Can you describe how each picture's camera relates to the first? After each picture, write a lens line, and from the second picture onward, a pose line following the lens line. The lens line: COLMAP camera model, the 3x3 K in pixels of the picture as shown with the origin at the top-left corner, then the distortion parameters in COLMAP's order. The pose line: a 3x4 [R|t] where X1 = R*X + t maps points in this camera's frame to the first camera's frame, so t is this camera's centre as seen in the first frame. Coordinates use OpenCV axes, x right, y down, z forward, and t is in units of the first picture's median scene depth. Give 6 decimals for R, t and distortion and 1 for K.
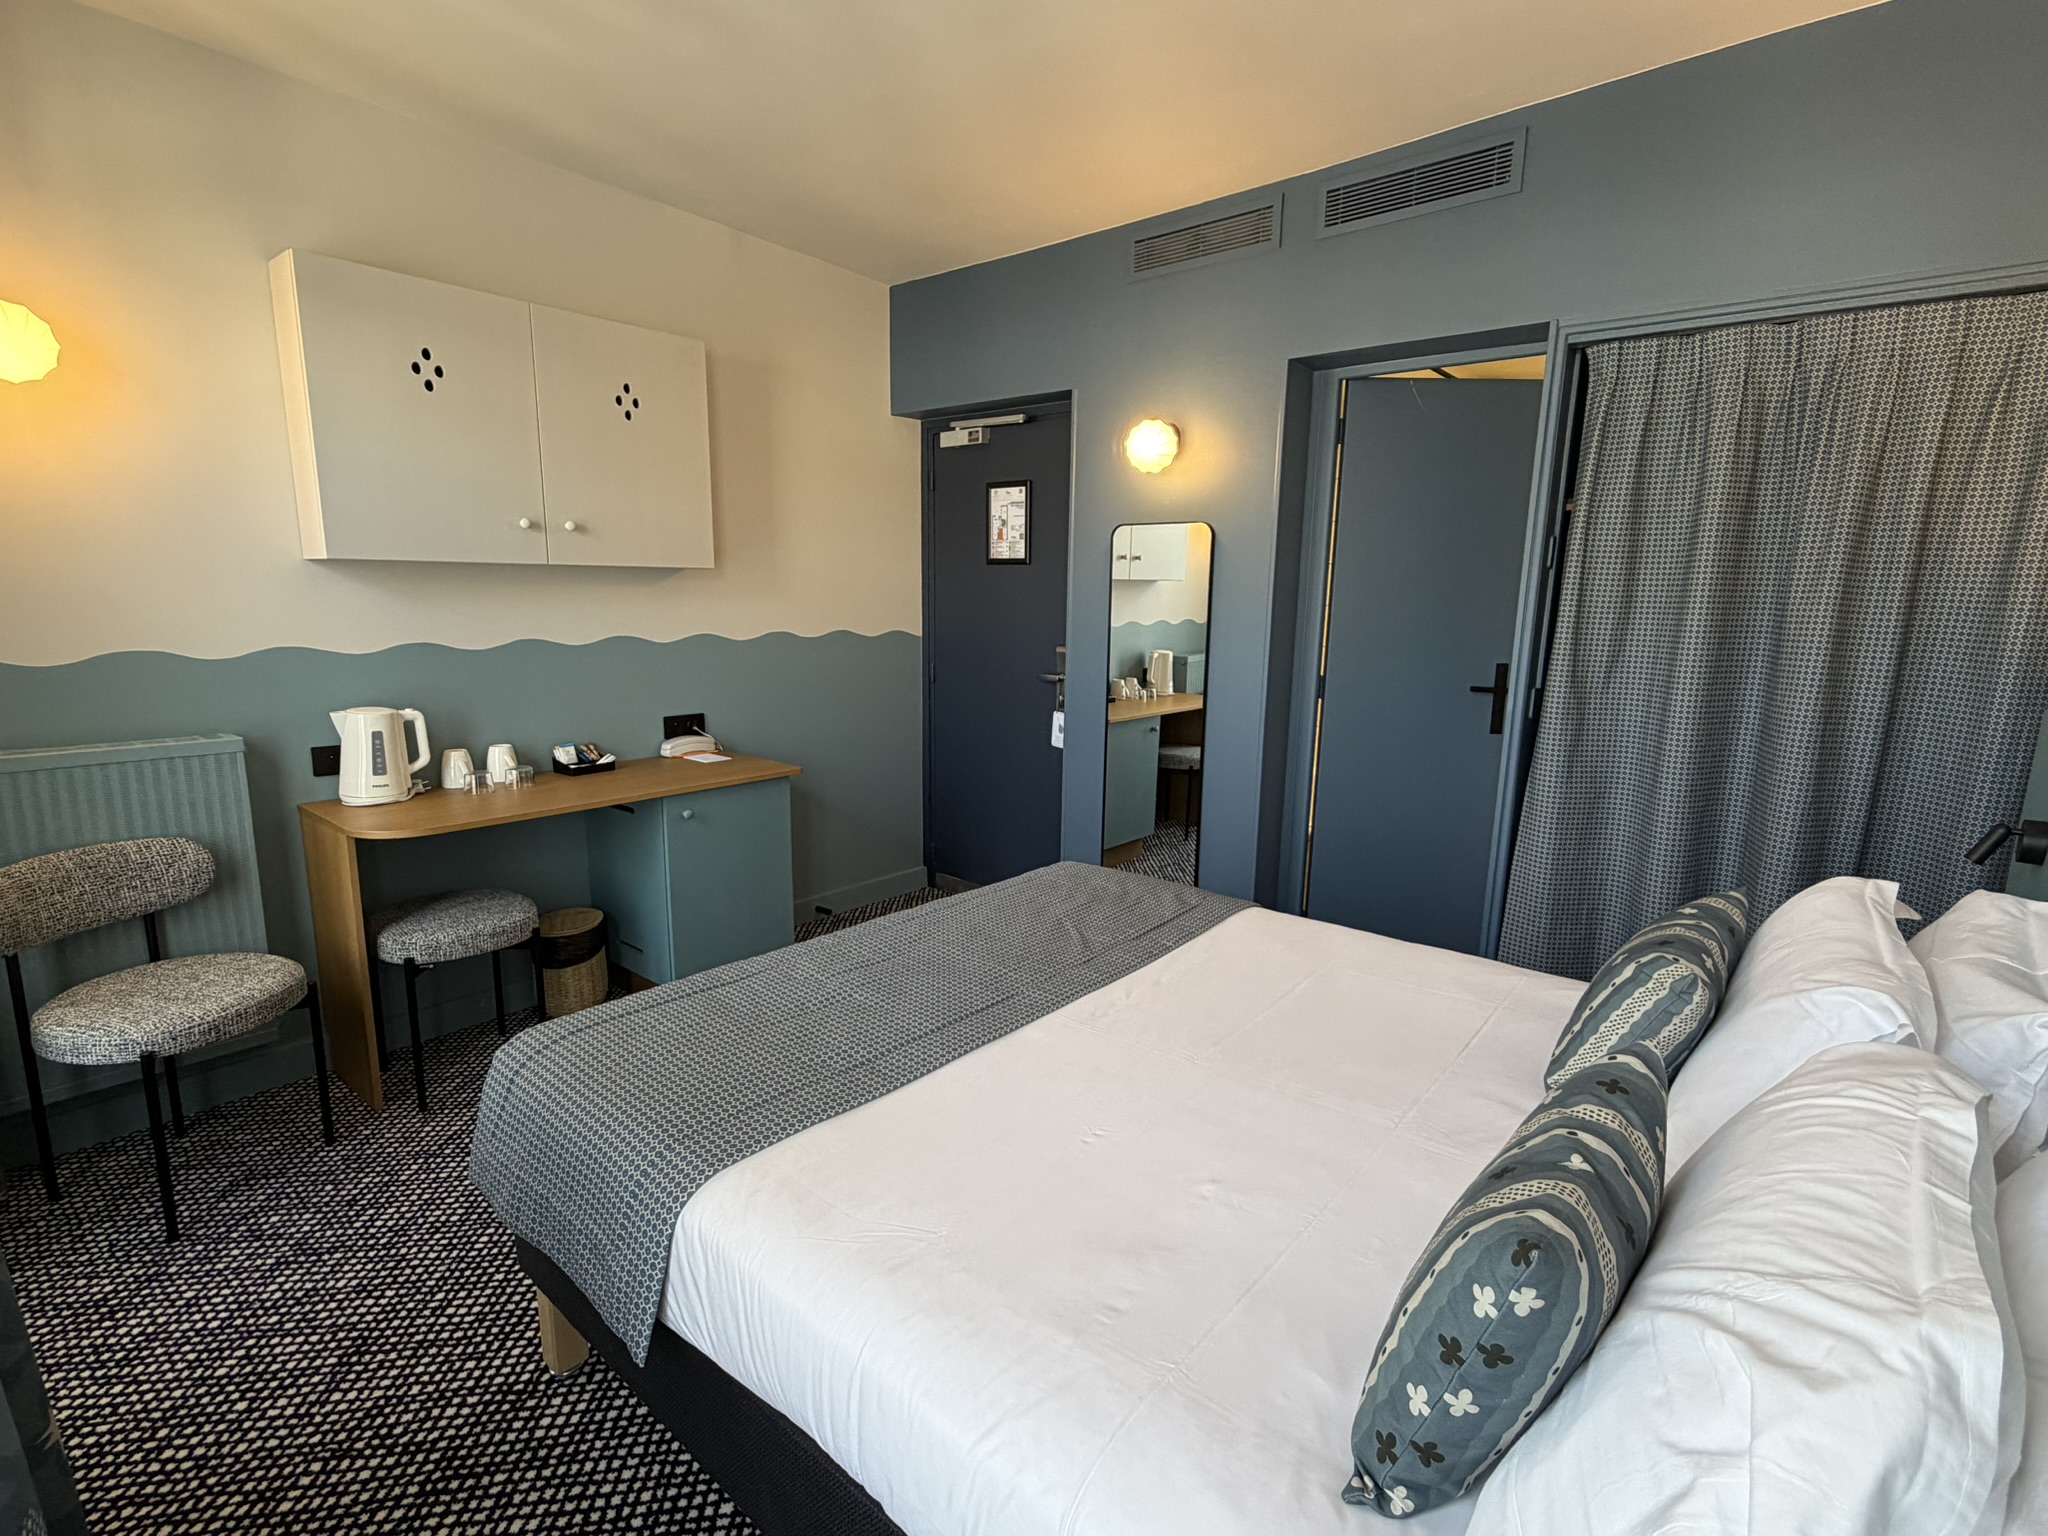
lens RADIAL K [[958.5, 0, 1020.8], [0, 958.5, 766.7], [0, 0, 1]] dist [-0.000960, 0.000544]
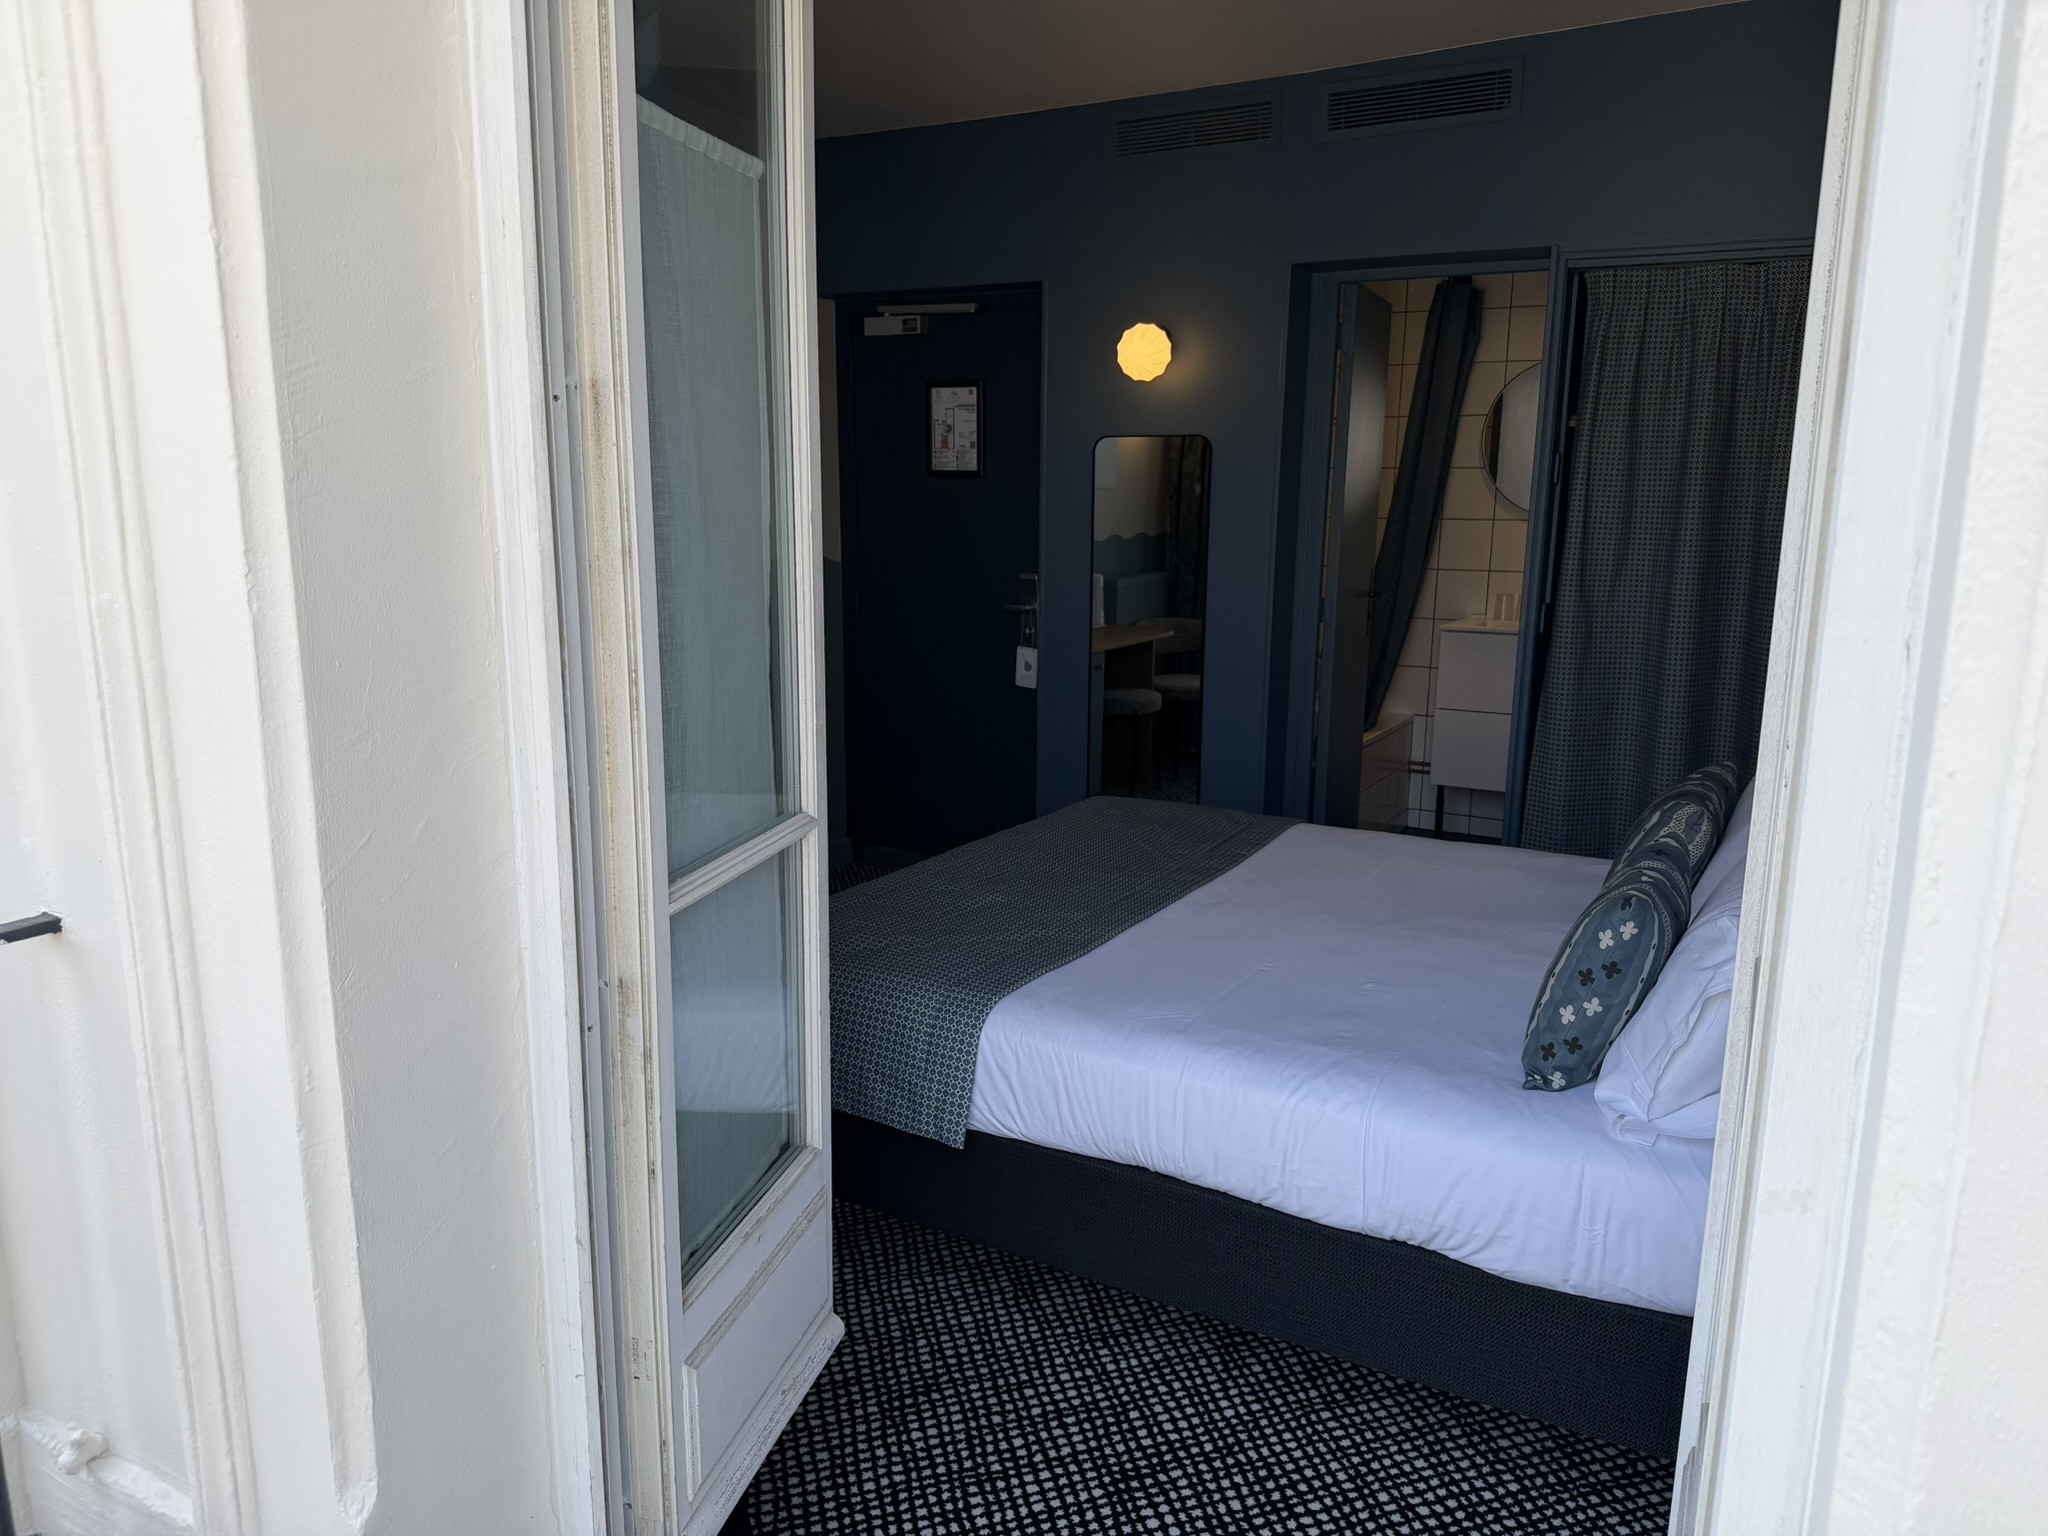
lens RADIAL K [[1389.6, 0, 1021.7], [0, 1389.6, 772.2], [0, 0, 1]] dist [0.010023, -0.015527]
pose [[0.984343, -0.044809, 0.170473, -0.316430], [0.041447, 0.998871, 0.023233, 0.047007], [-0.171322, -0.015804, 0.985088, -0.423191]]
